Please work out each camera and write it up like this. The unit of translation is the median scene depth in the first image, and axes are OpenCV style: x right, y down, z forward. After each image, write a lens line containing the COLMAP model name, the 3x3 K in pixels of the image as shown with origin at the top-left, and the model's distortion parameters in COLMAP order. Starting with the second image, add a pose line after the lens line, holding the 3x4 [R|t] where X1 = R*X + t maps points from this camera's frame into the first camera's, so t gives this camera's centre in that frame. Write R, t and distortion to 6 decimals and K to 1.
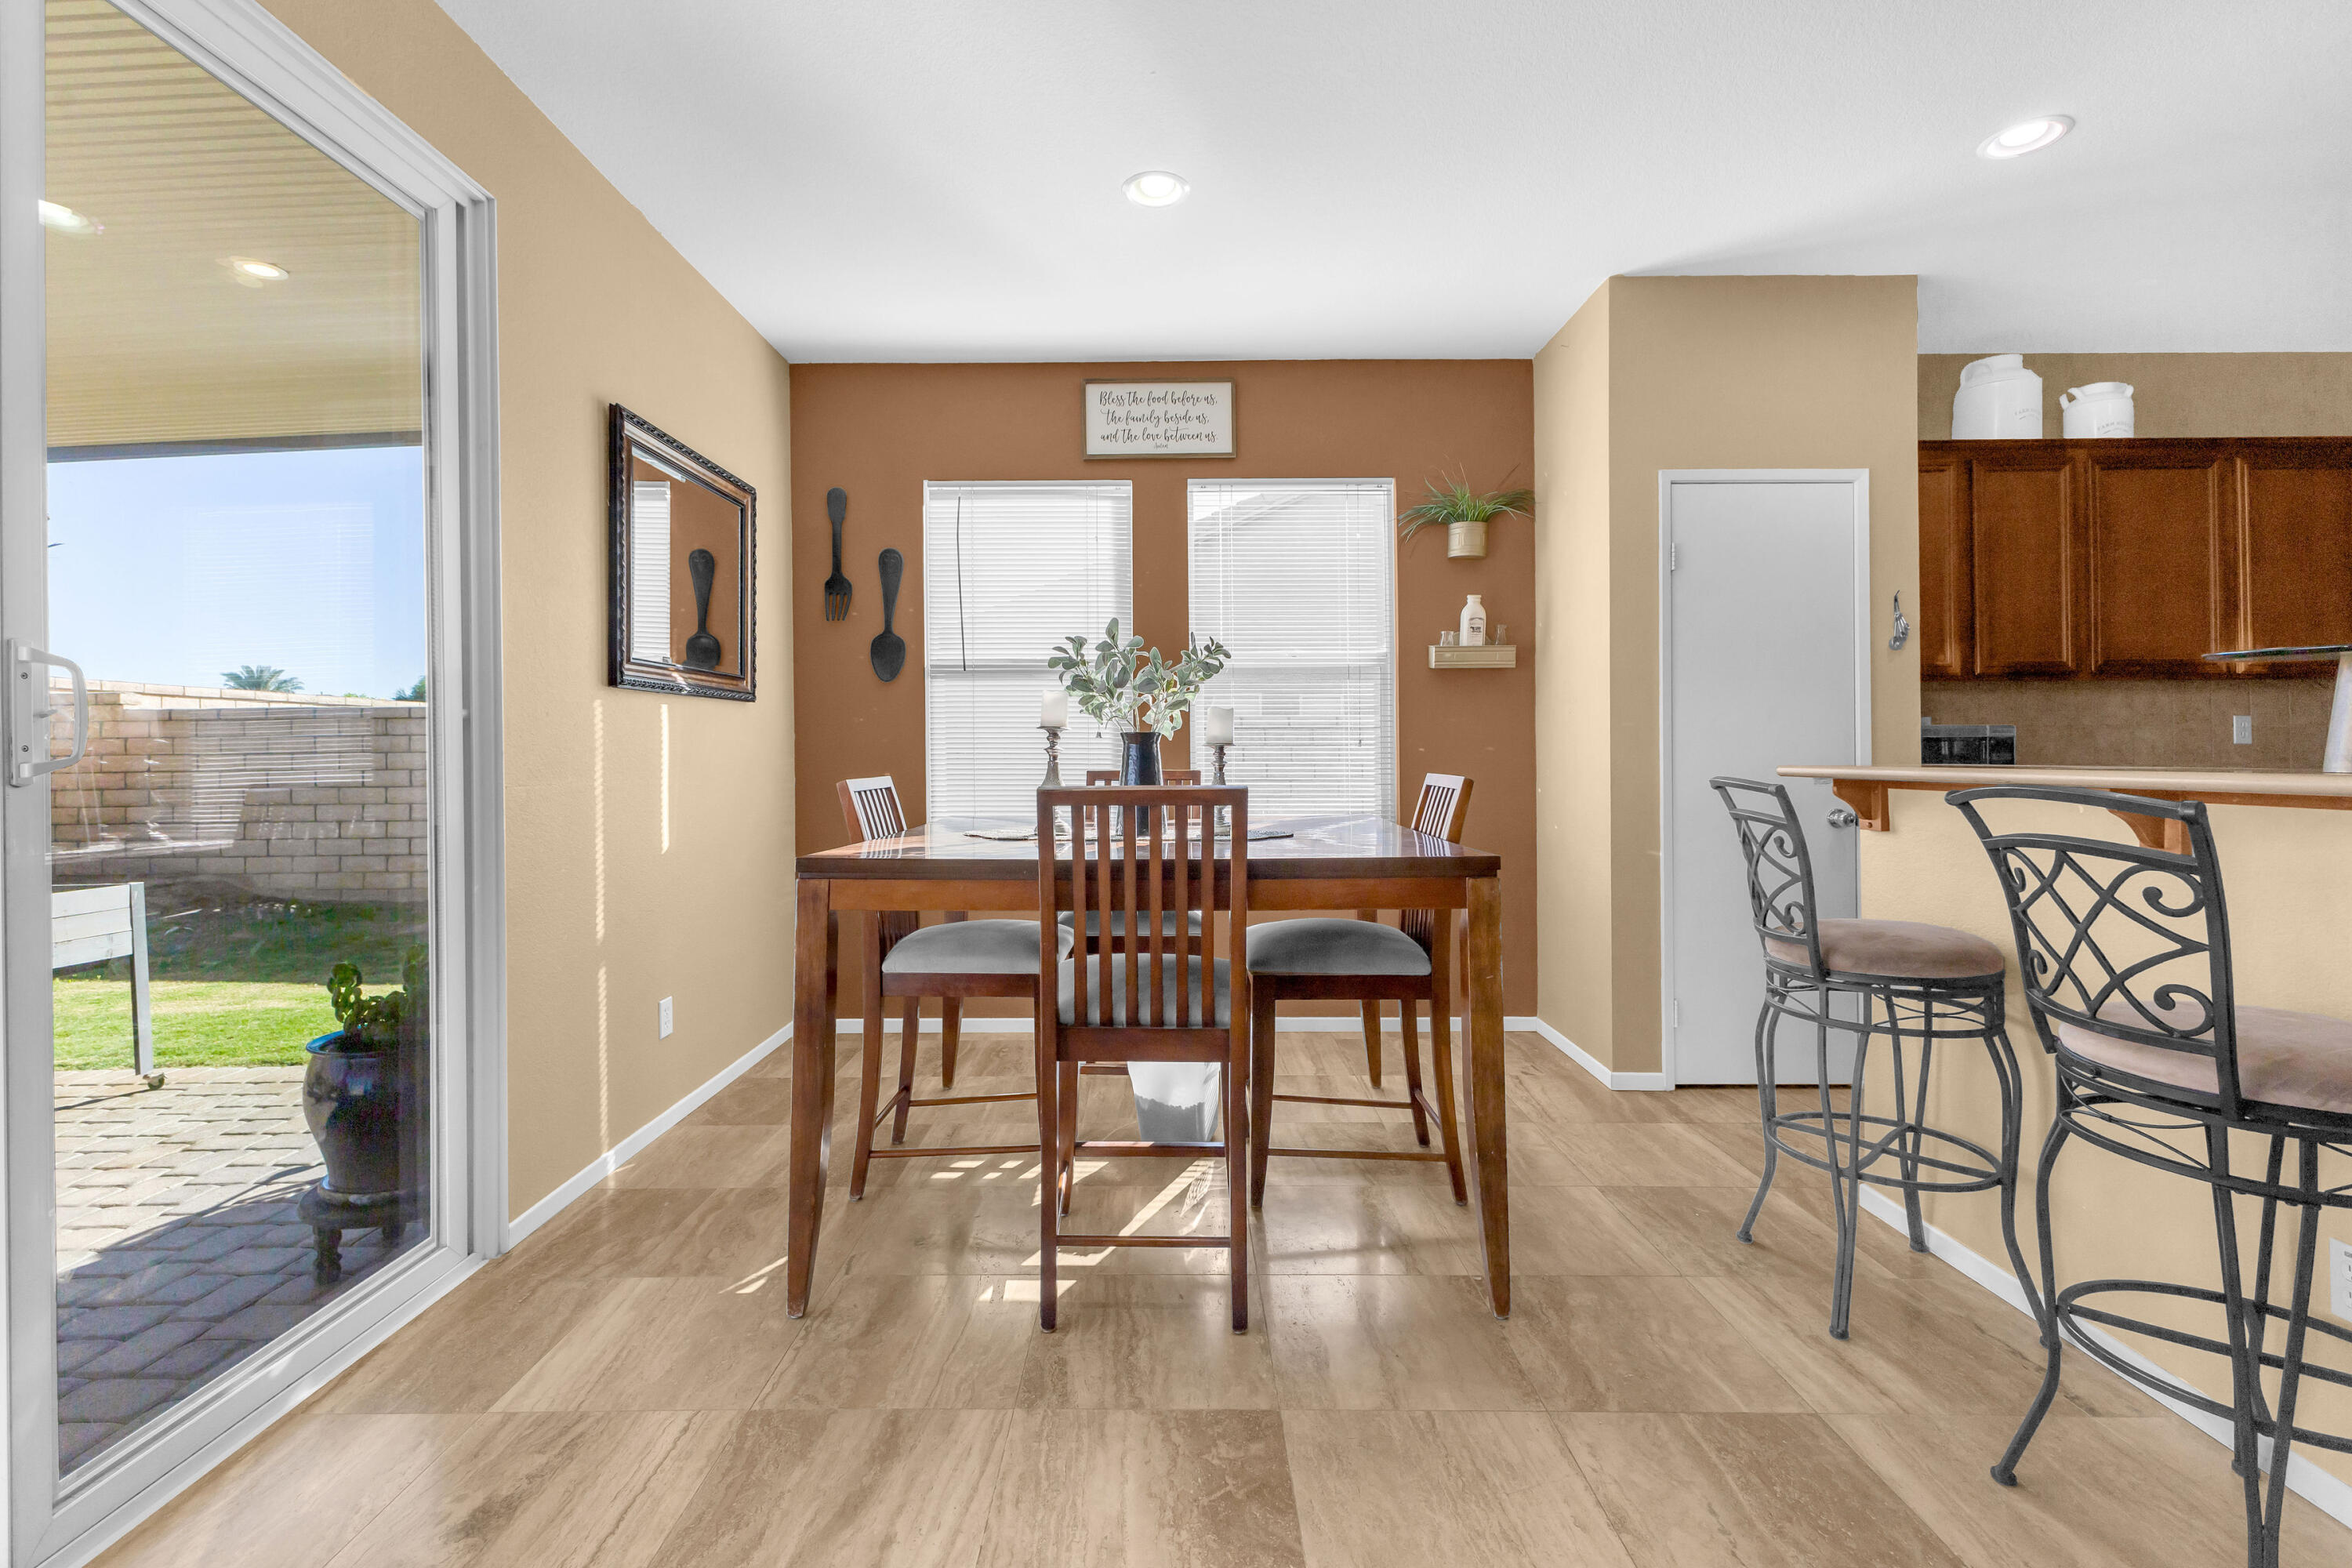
lens RADIAL K [[1032.3, 0, 1181.3], [0, 1032.3, 759.3], [0, 0, 1]] dist [0.002718, 0.000110]
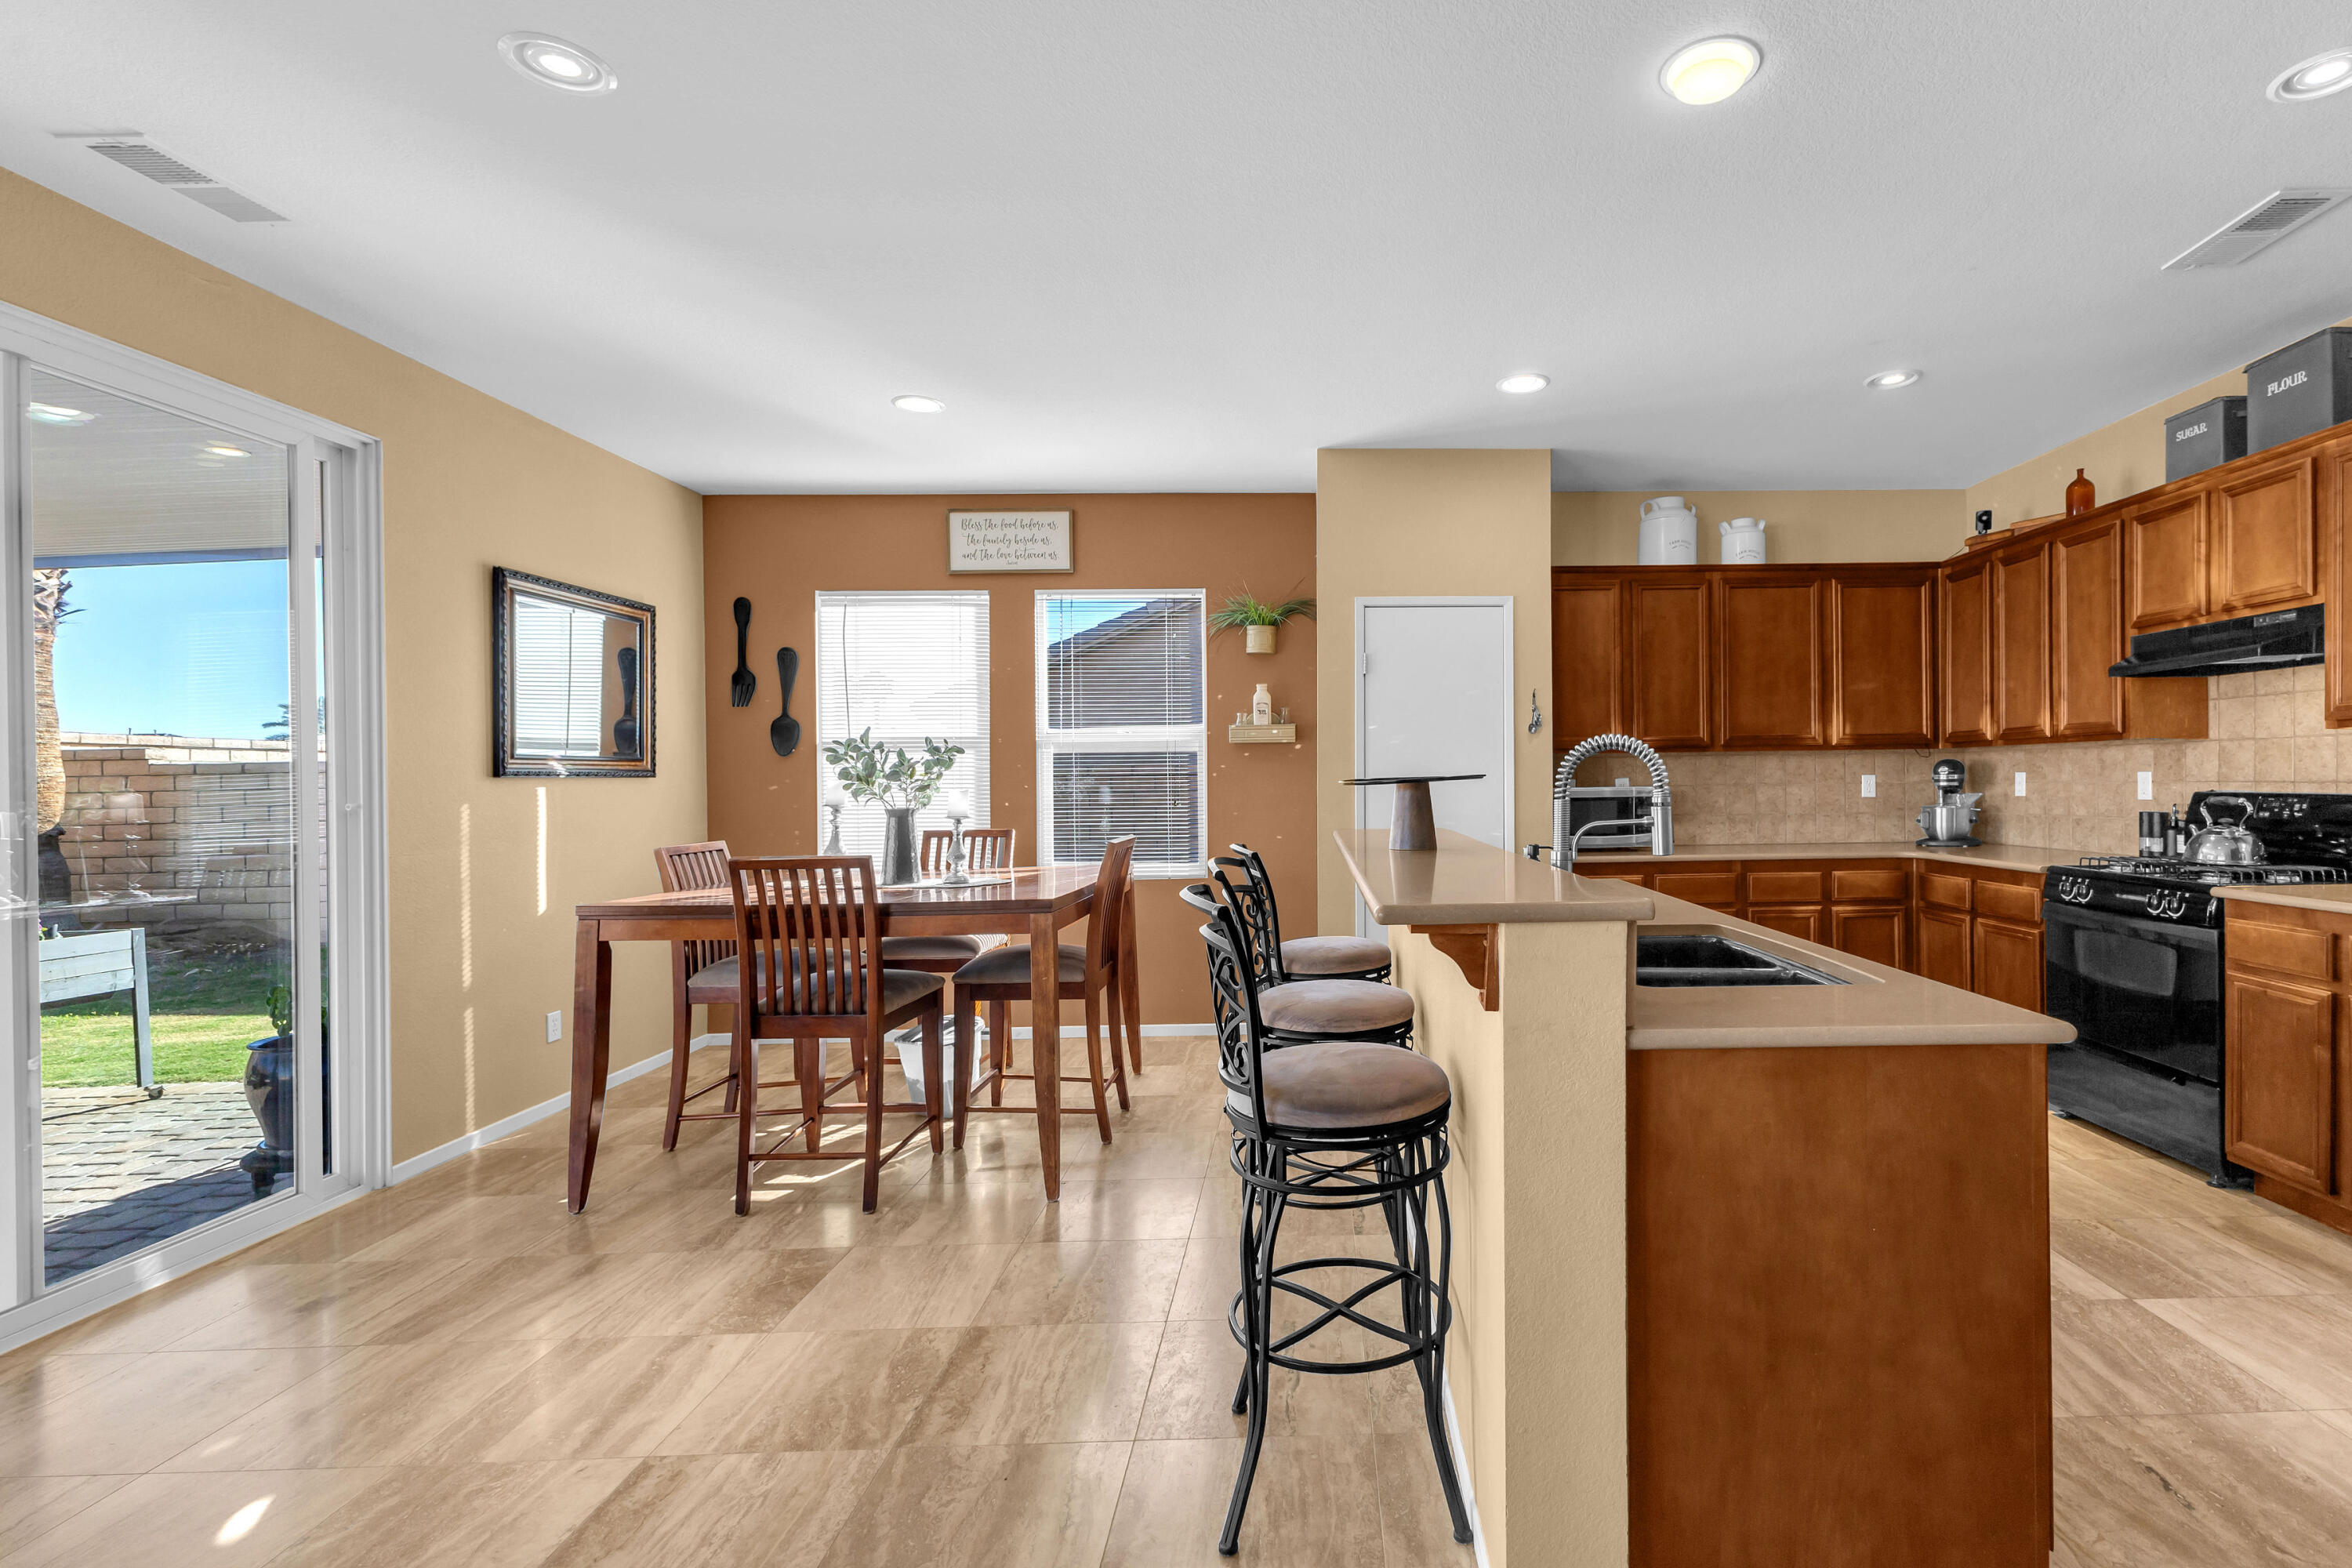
lens RADIAL K [[1049.8, 0, 1350.7], [0, 1049.8, 805.6], [0, 0, 1]] dist [0.027860, -0.011773]
pose [[0.999423, -0.007231, 0.033193, 0.352416], [0.006574, 0.999781, 0.019858, -0.035737], [-0.033329, -0.019628, 0.999252, -0.292627]]
